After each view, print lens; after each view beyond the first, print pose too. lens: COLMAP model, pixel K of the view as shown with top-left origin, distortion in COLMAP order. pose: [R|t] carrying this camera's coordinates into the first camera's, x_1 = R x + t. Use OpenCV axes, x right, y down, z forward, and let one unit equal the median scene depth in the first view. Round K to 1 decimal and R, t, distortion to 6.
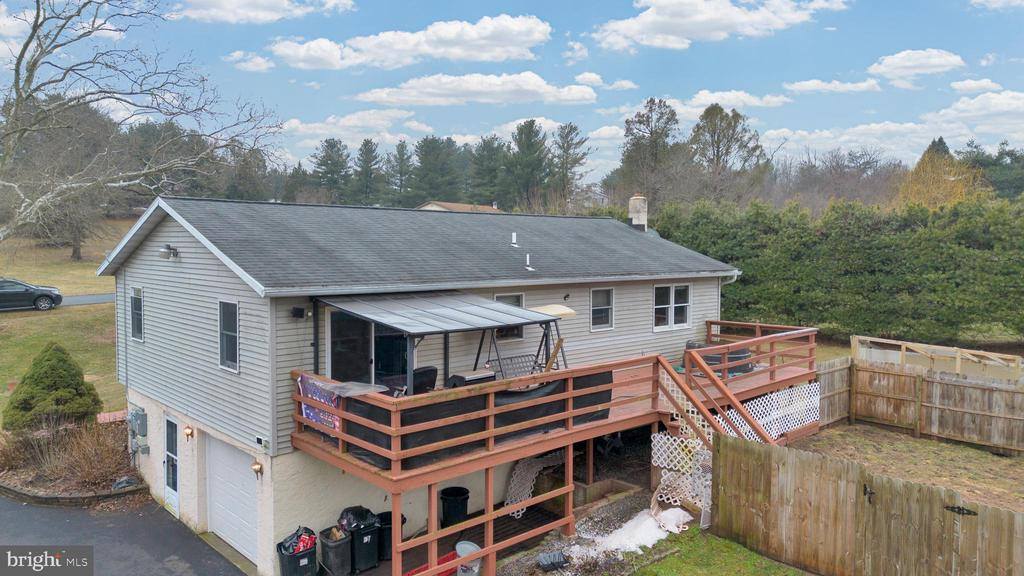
lens RADIAL K [[721.2, 0, 512.0], [0, 721.2, 288.0], [0, 0, 1]] dist [0.061803, -0.045259]
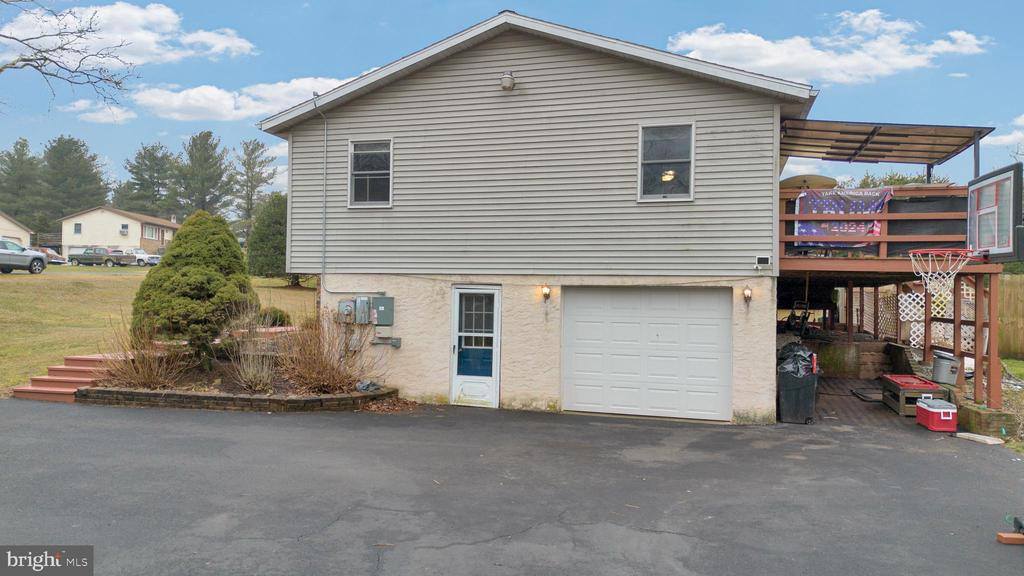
lens RADIAL K [[717.4, 0, 508.7], [0, 717.4, 287.8], [0, 0, 1]] dist [0.084279, -0.081279]
pose [[0.859975, 0.017832, 0.510024, -0.957710], [0.017953, 0.997714, -0.065153, 0.260303], [-0.510020, 0.065186, 0.857689, 0.319735]]
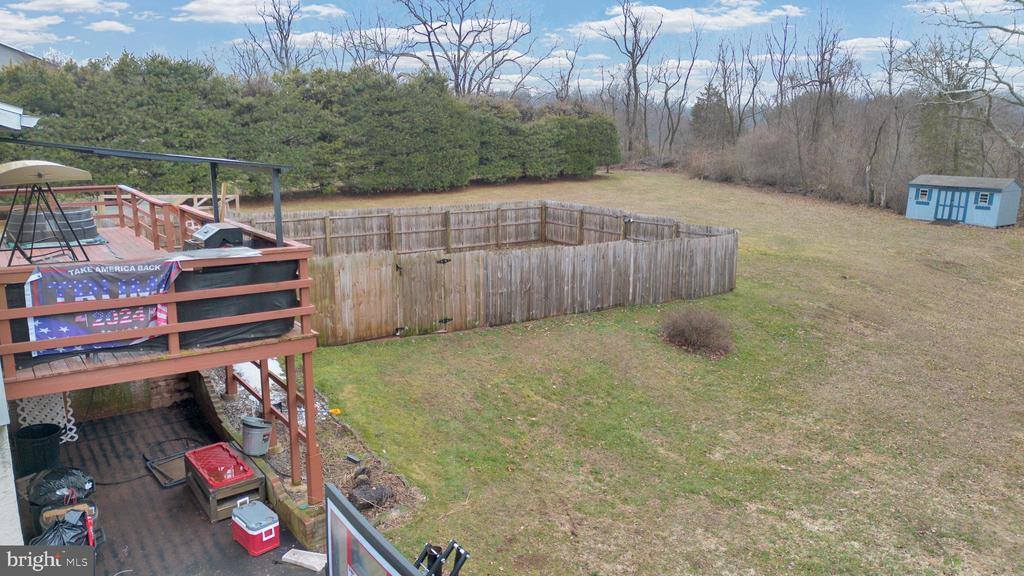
lens RADIAL K [[717.4, 0, 508.7], [0, 717.4, 287.8], [0, 0, 1]] dist [0.084279, -0.081279]
pose [[0.119000, -0.205020, 0.971497, -0.700781], [0.058092, 0.978211, 0.199321, 0.032795], [-0.991193, 0.032717, 0.128317, 0.465467]]
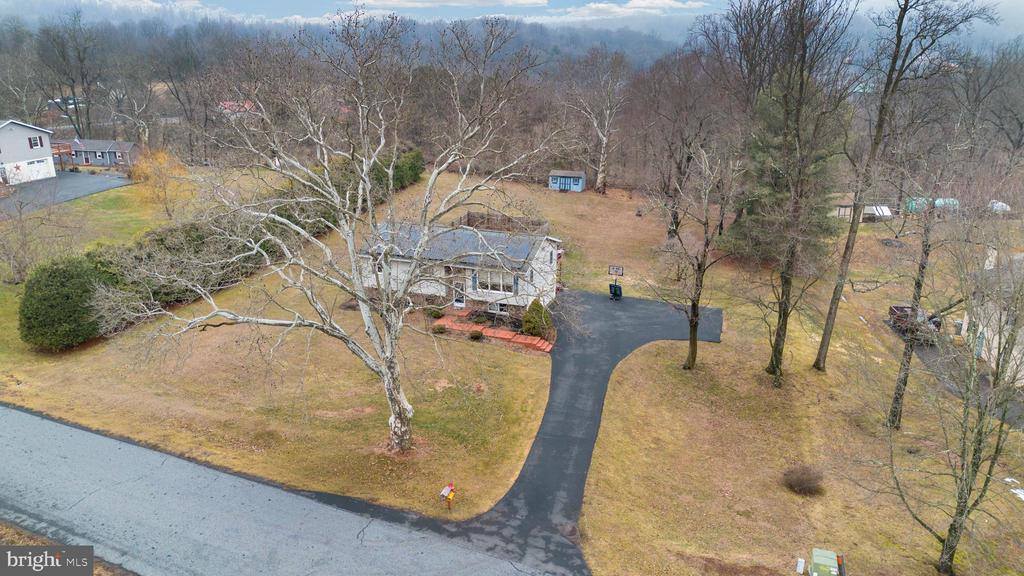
lens RADIAL K [[711.0, 0, 509.7], [0, 711.0, 290.6], [0, 0, 1]] dist [0.105409, -0.111153]
pose [[-0.463510, -0.293279, 0.836149, -3.871085], [0.049518, 0.933589, 0.354906, -1.278982], [-0.884707, 0.205907, -0.418206, 2.989895]]
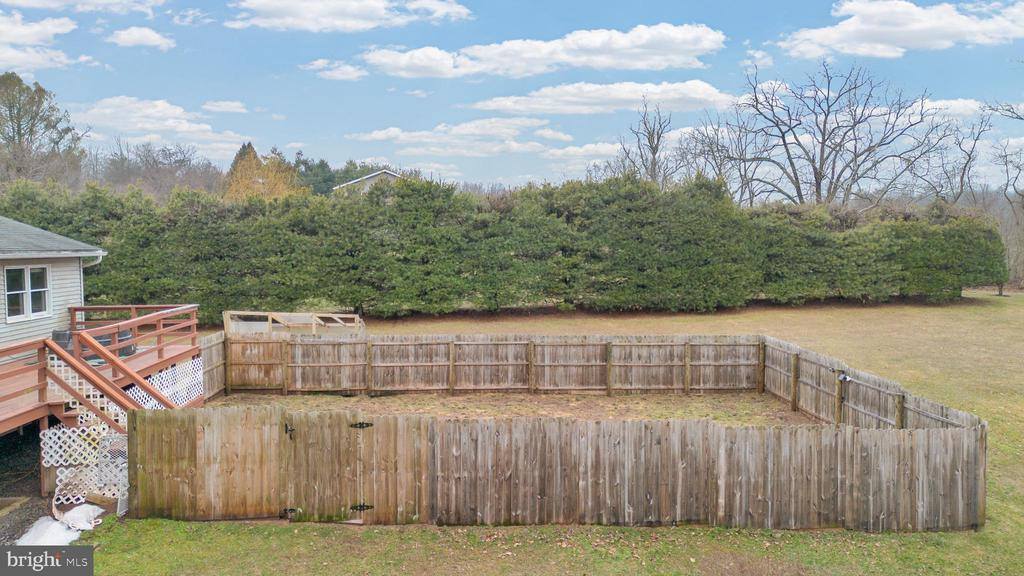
lens RADIAL K [[717.4, 0, 508.7], [0, 717.4, 287.8], [0, 0, 1]] dist [0.084279, -0.081279]
pose [[0.638165, -0.050011, 0.768273, -0.112642], [0.049151, 0.998499, 0.024171, 0.038913], [-0.768329, 0.022337, 0.639665, 0.016528]]
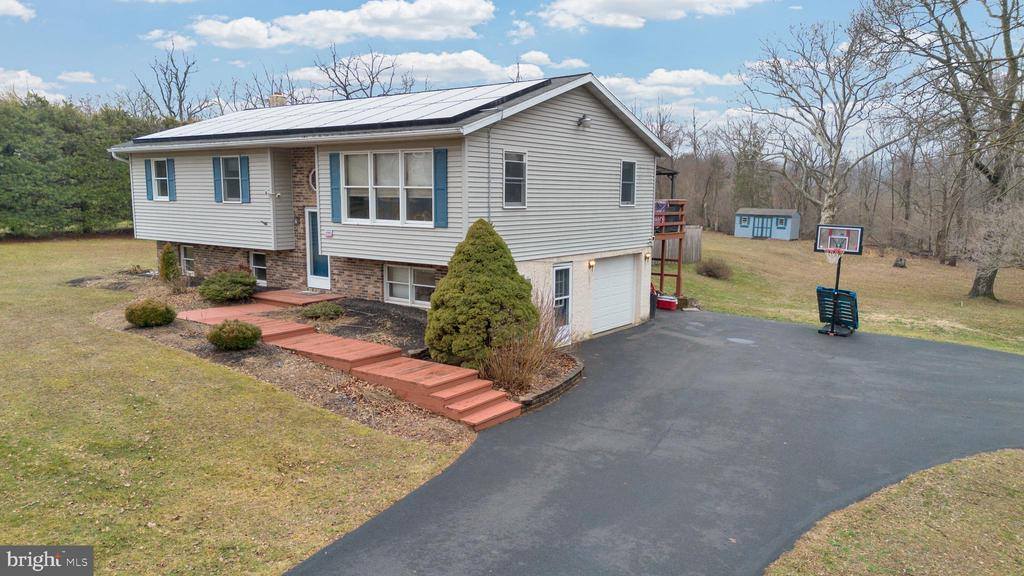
lens RADIAL K [[717.4, 0, 508.7], [0, 717.4, 287.8], [0, 0, 1]] dist [0.084279, -0.081279]
pose [[-0.171986, -0.131693, 0.976257, -1.783086], [0.053814, 0.988288, 0.142797, 0.048982], [-0.983628, 0.077096, -0.162885, 1.438831]]
